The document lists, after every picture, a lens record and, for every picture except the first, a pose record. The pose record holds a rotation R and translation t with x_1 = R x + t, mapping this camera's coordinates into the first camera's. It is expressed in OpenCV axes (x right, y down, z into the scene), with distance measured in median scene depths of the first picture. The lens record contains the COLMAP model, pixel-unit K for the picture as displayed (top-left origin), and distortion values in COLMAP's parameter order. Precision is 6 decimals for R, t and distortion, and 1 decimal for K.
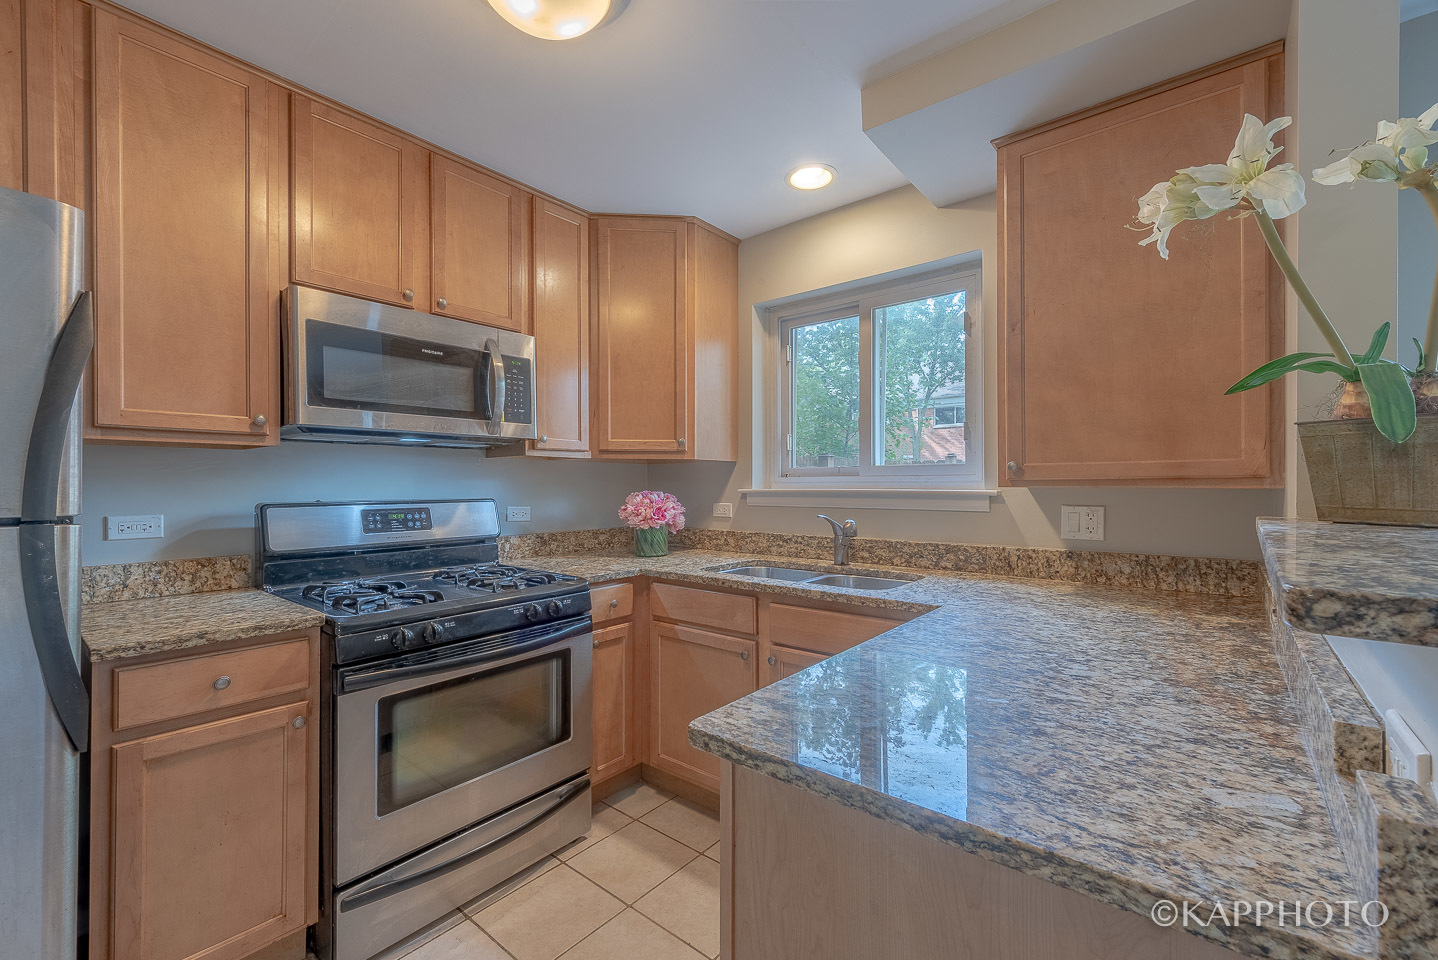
lens RADIAL K [[601.2, 0, 687.5], [0, 601.2, 482.3], [0, 0, 1]] dist [0.012189, -0.000435]
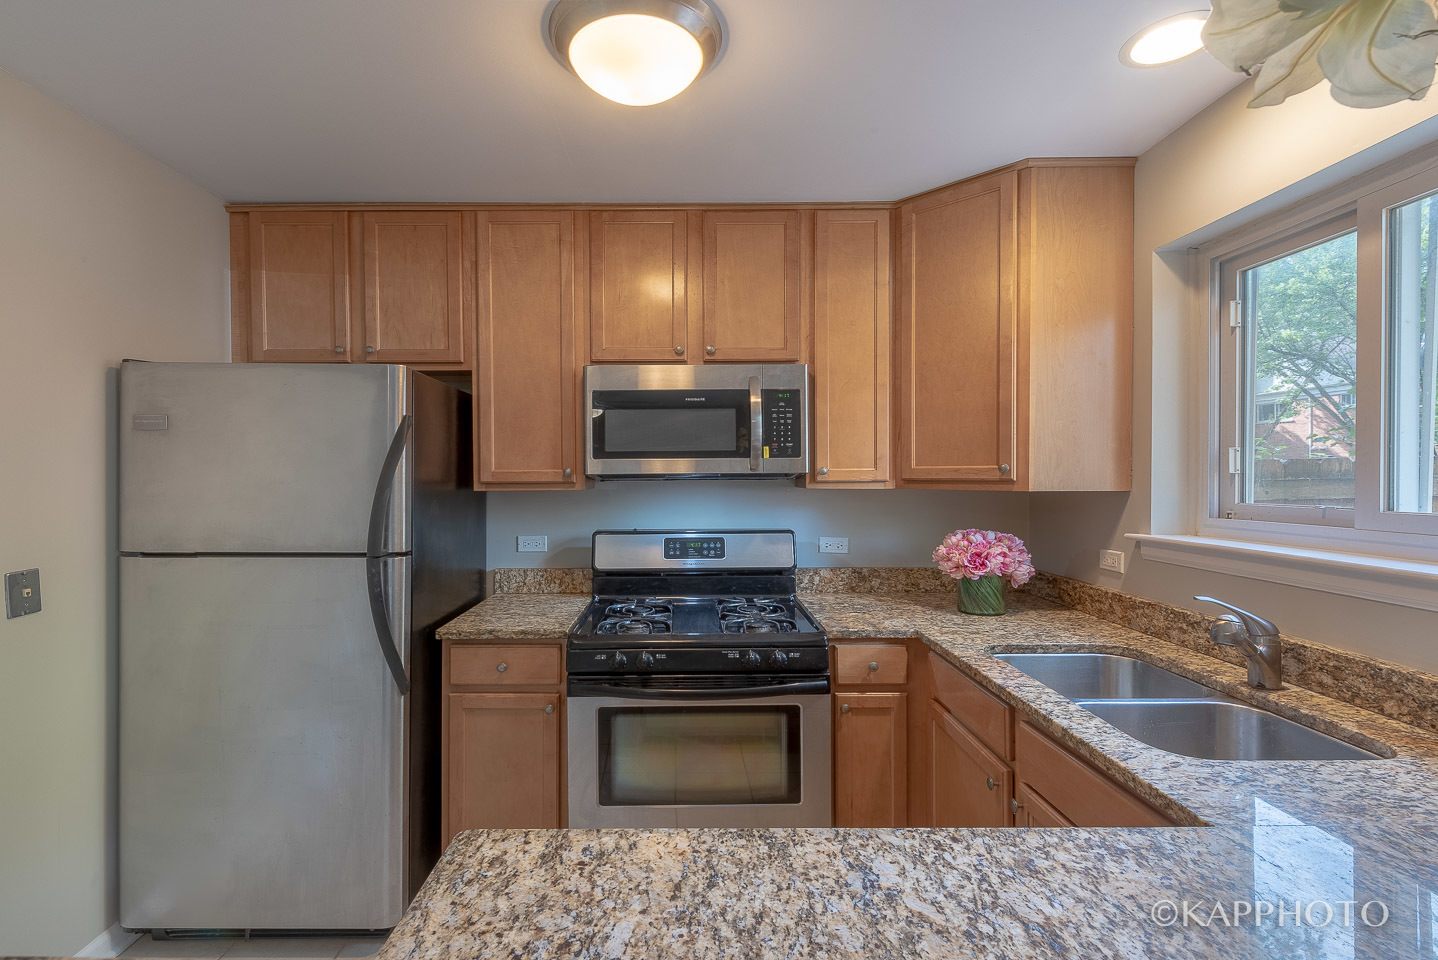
lens RADIAL K [[635.6, 0, 685.7], [0, 635.6, 479.3], [0, 0, 1]] dist [0.021548, -0.010027]
pose [[0.658467, 0.004229, -0.752598, 0.376431], [0.003996, 0.999950, 0.009116, -0.072283], [0.752599, -0.009010, 0.658417, 0.202396]]
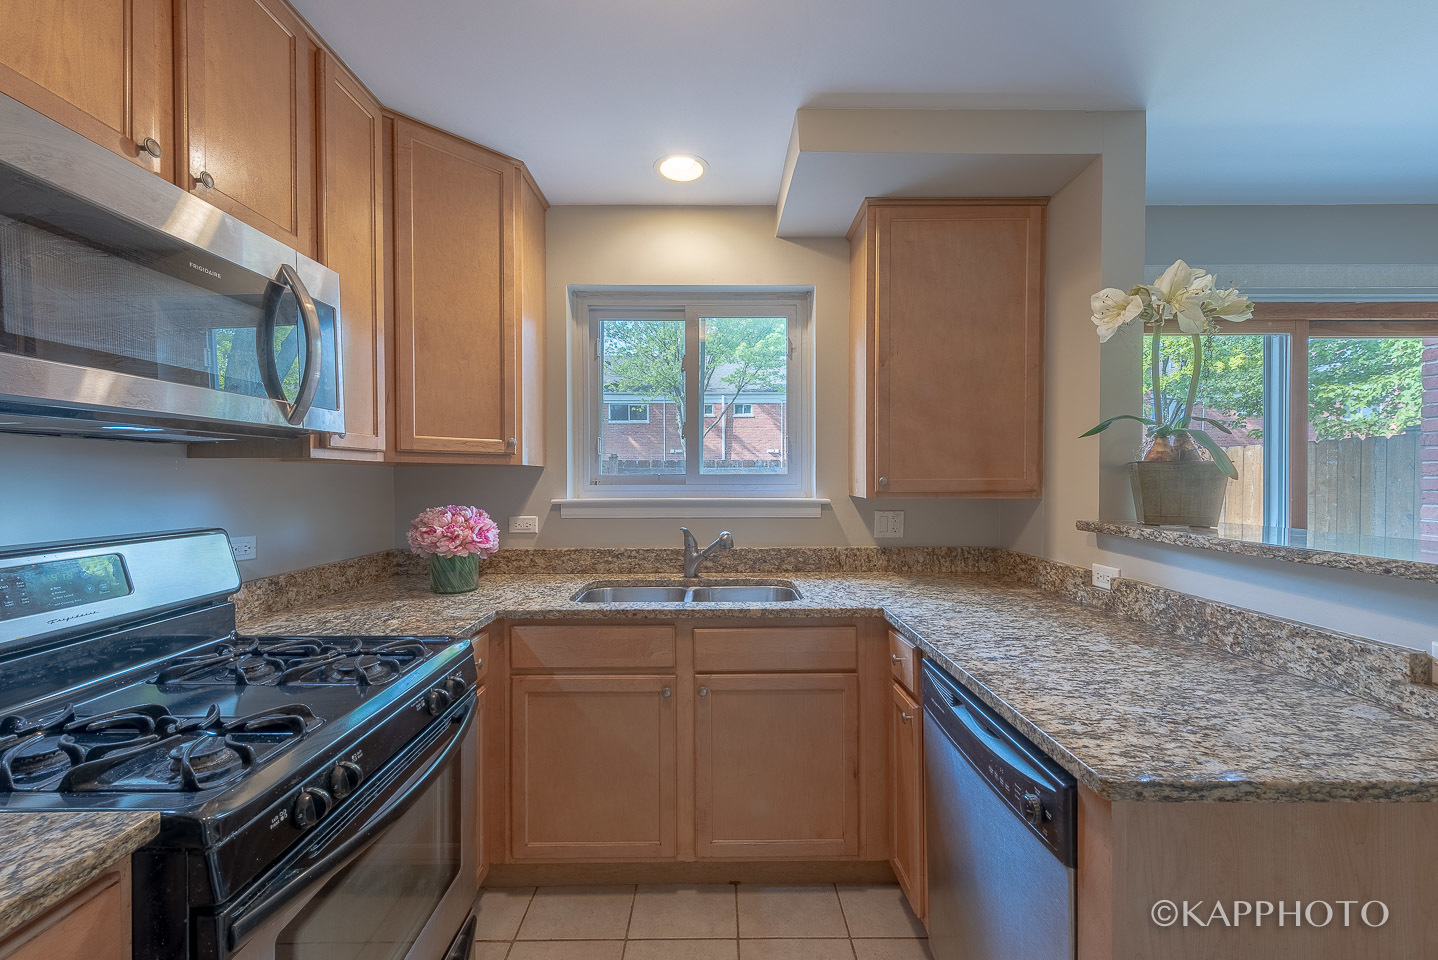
lens RADIAL K [[615.8, 0, 721.1], [0, 615.8, 483.5], [0, 0, 1]] dist [0.017079, -0.006085]
pose [[0.753081, -0.005738, 0.657903, -0.387631], [-0.001817, 0.999940, 0.010801, -0.026493], [-0.657925, -0.009330, 0.753025, 0.235198]]
